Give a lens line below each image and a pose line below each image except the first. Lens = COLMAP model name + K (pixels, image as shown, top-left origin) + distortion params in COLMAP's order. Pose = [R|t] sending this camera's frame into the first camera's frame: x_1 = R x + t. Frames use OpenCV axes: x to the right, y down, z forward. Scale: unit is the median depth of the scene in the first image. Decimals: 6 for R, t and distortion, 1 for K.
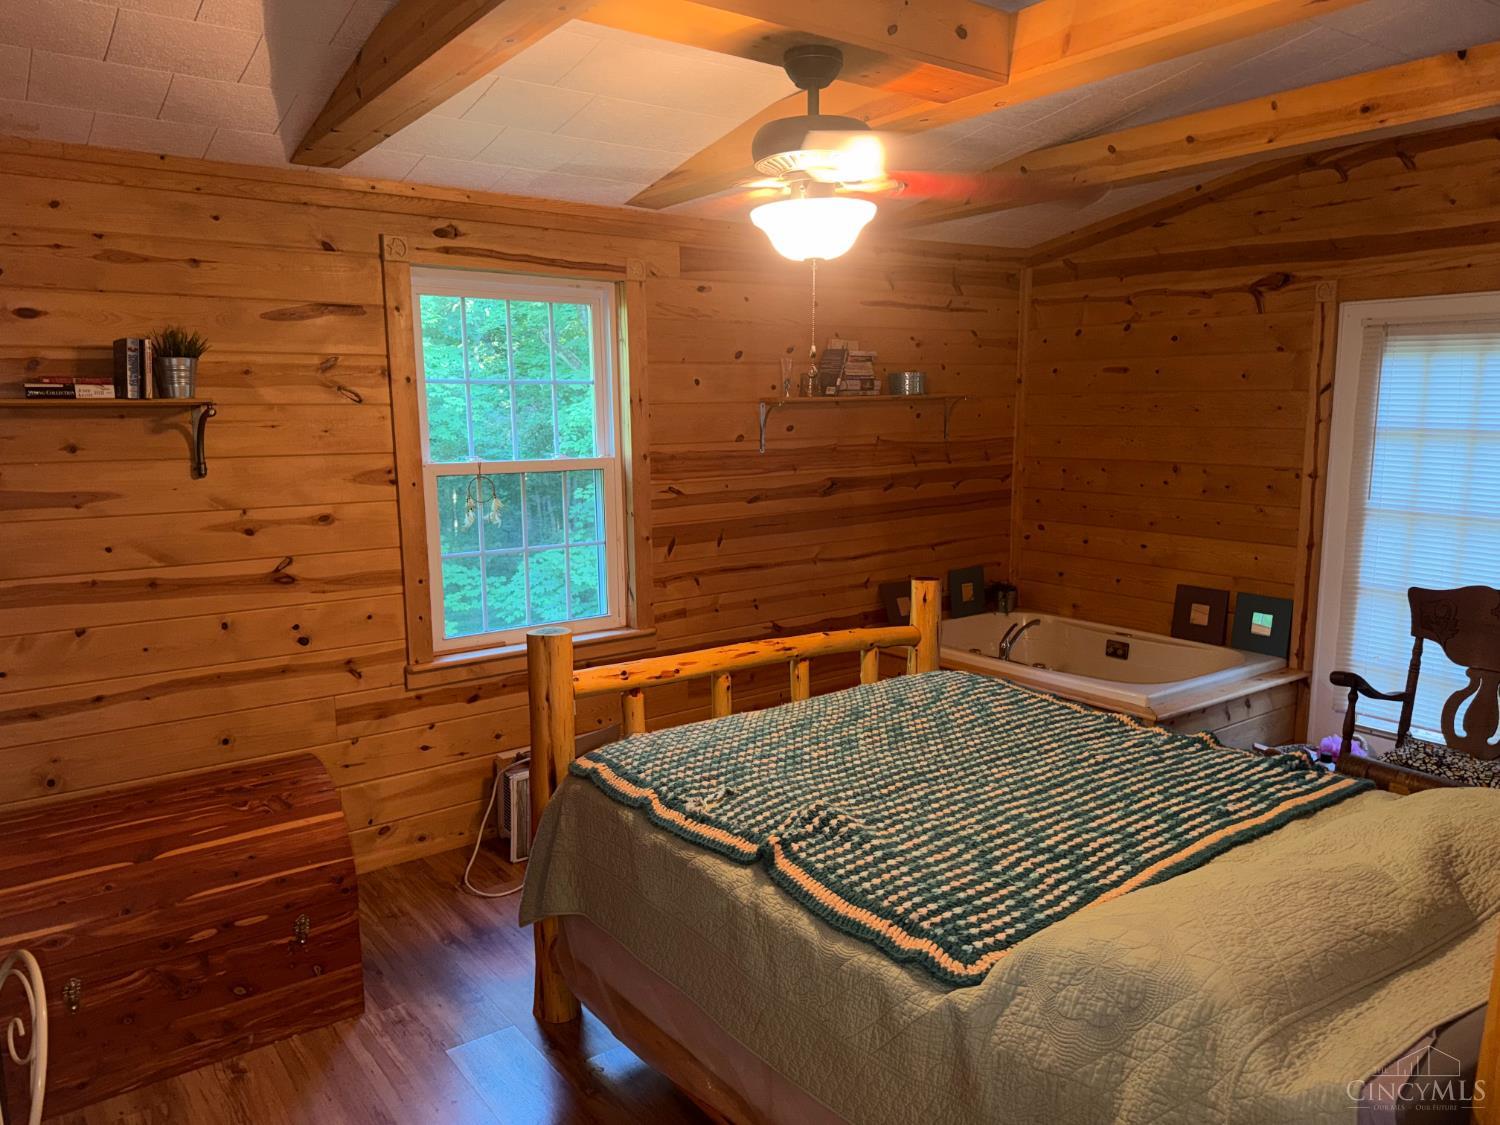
lens RADIAL K [[1058.7, 0, 745.3], [0, 1058.7, 571.5], [0, 0, 1]] dist [0.005844, -0.000288]
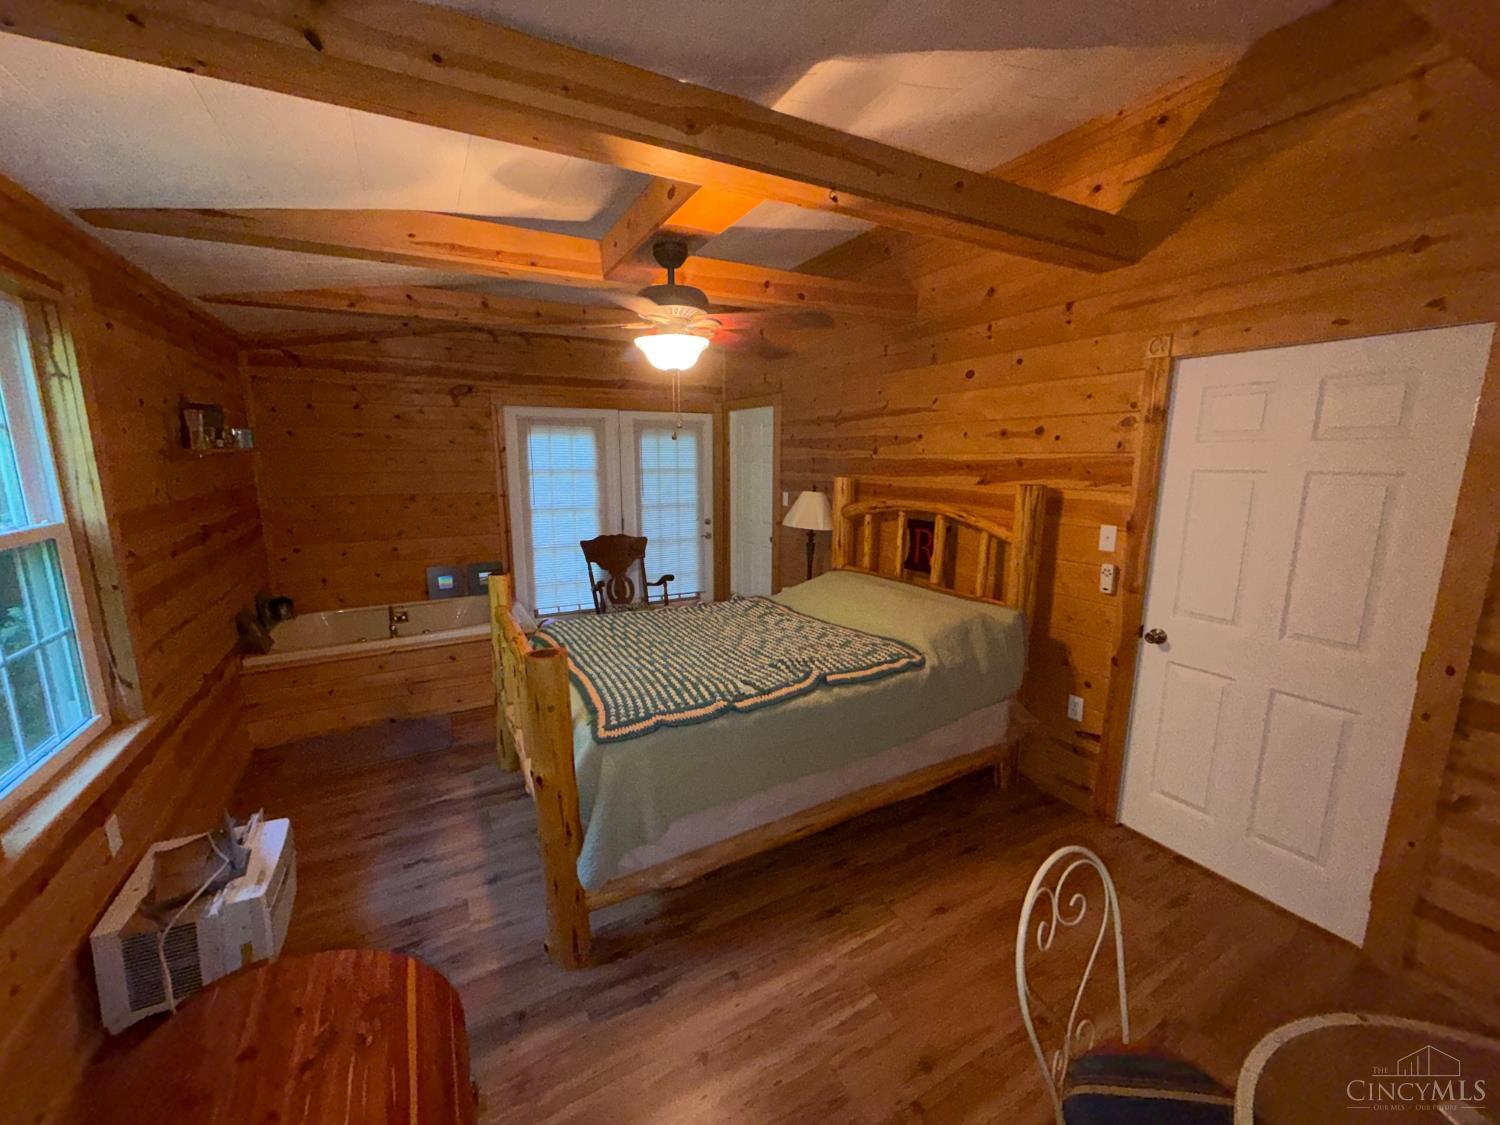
lens RADIAL K [[601.4, 0, 746.6], [0, 601.4, 559.5], [0, 0, 1]] dist [-0.008967, -0.000143]
pose [[0.119481, -0.164961, 0.979036, -0.575032], [0.151044, 0.977642, 0.146293, -0.079952], [-0.981280, 0.130398, 0.141726, 0.491677]]
